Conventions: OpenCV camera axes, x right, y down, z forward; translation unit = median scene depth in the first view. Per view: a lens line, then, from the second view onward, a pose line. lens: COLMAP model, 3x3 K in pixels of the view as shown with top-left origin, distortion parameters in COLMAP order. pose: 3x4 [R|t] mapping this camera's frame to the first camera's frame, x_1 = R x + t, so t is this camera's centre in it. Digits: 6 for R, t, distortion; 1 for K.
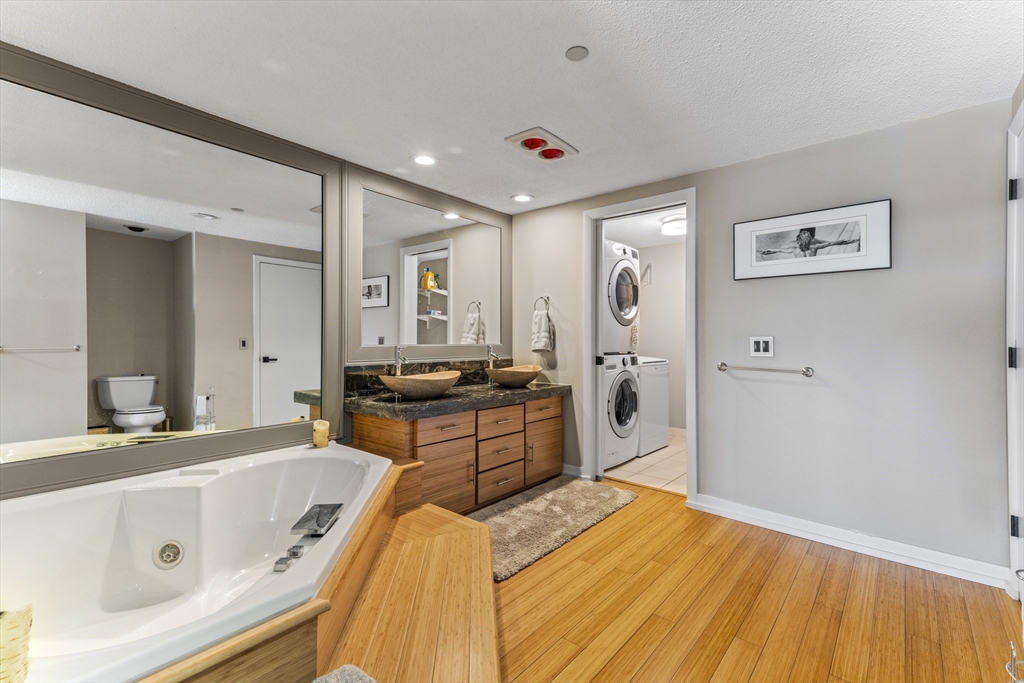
lens RADIAL K [[455.7, 0, 508.4], [0, 455.7, 335.6], [0, 0, 1]] dist [0.045716, -0.004337]
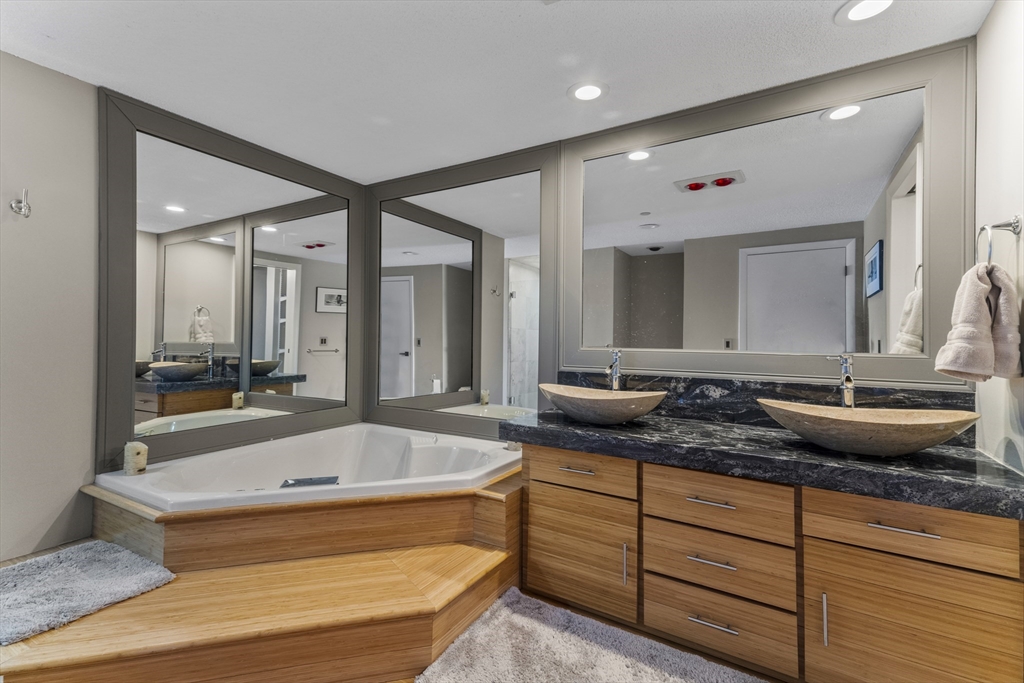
lens RADIAL K [[455.7, 0, 502.7], [0, 455.7, 332.6], [0, 0, 1]] dist [0.045716, -0.004337]
pose [[0.153194, -0.015616, -0.988073, 0.493604], [0.001581, 0.999878, -0.015557, 0.006212], [0.988195, 0.000821, 0.153200, 0.729541]]
